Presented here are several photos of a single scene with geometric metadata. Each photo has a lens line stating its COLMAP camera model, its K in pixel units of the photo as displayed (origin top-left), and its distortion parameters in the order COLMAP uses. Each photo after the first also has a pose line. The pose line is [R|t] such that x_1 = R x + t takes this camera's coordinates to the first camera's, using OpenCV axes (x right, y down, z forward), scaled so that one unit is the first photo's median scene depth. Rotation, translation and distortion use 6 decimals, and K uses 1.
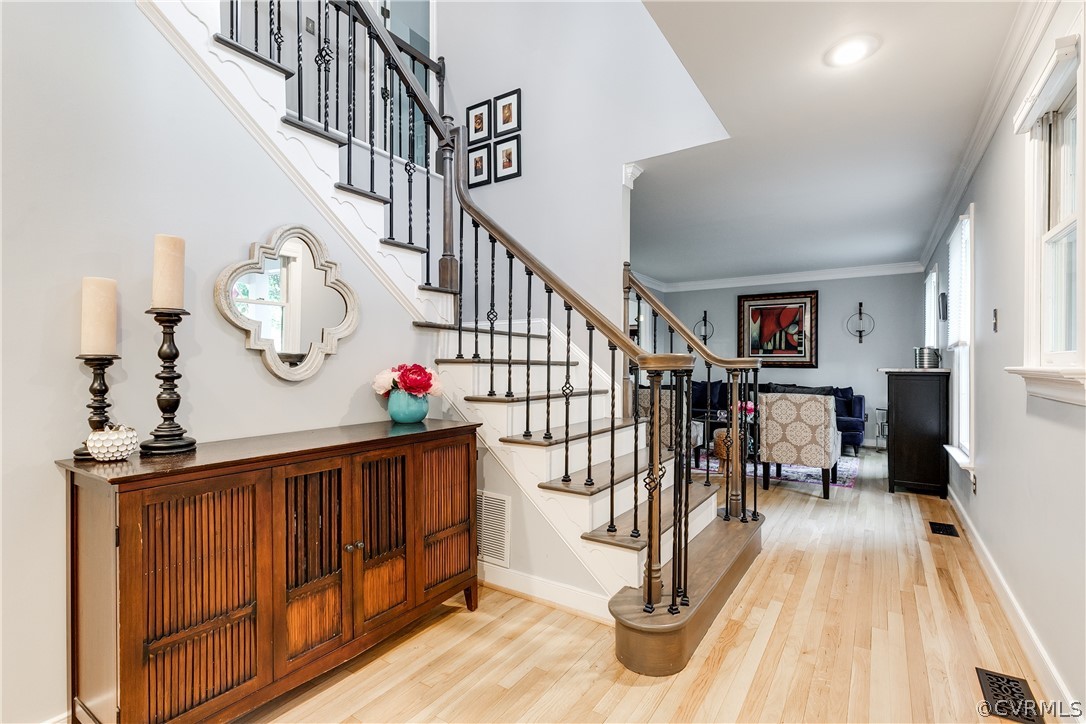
lens RADIAL K [[514.7, 0, 543.0], [0, 514.7, 362.0], [0, 0, 1]] dist [0.118496, -0.000093]
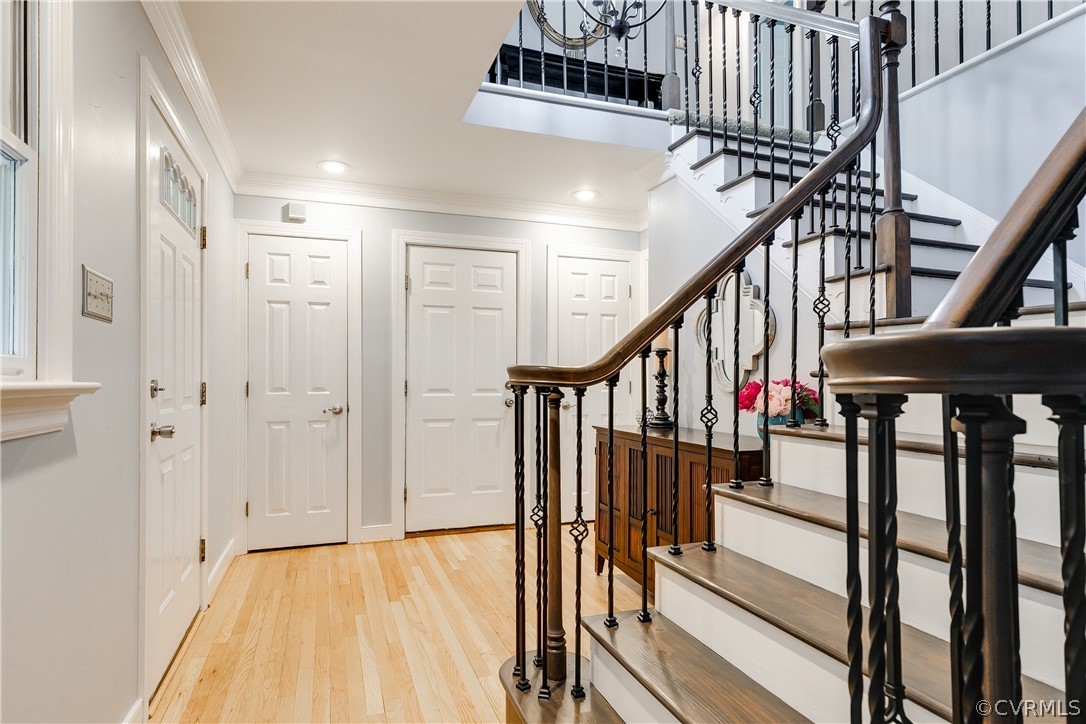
lens RADIAL K [[601.0, 0, 543.0], [0, 601.0, 362.0], [0, 0, 1]] dist [-0.000926, -0.000187]
pose [[-0.602293, -0.023973, -0.797915, 0.763352], [0.003065, 0.999472, -0.032342, 0.007291], [0.798269, -0.021924, -0.601902, 1.232909]]
